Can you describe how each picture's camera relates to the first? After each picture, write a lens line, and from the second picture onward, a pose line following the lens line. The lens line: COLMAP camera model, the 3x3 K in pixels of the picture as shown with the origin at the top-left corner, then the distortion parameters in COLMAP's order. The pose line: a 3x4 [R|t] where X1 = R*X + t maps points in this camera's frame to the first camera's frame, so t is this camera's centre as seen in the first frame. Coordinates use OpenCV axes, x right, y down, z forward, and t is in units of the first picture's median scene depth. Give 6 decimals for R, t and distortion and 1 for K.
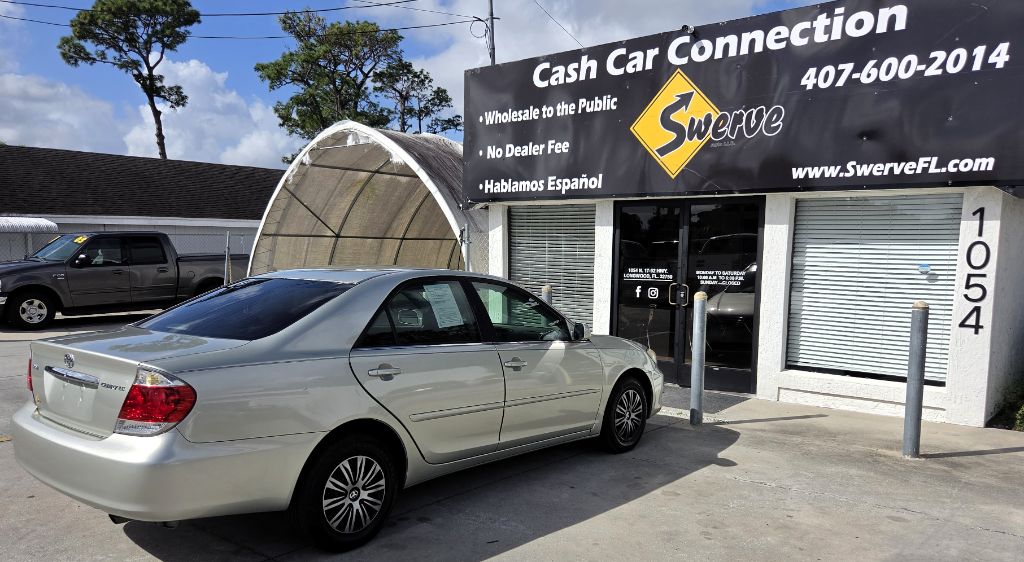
lens RADIAL K [[789.9, 0, 510.8], [0, 789.9, 353.0], [0, 0, 1]] dist [0.054950, -0.042865]
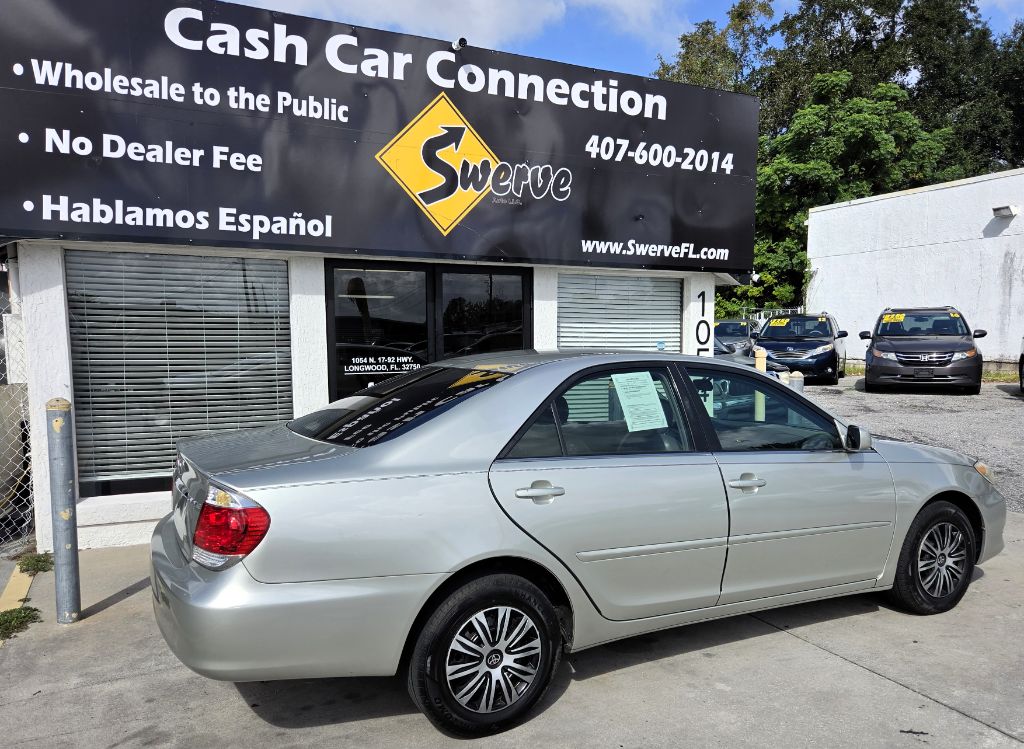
lens RADIAL K [[784.8, 0, 558.3], [0, 784.8, 394.7], [0, 0, 1]] dist [0.060961, -0.047390]
pose [[0.384924, -0.080506, 0.919430, -0.456404], [0.133289, 0.990594, 0.030935, -0.080181], [-0.913273, 0.110643, 0.392034, 0.631109]]
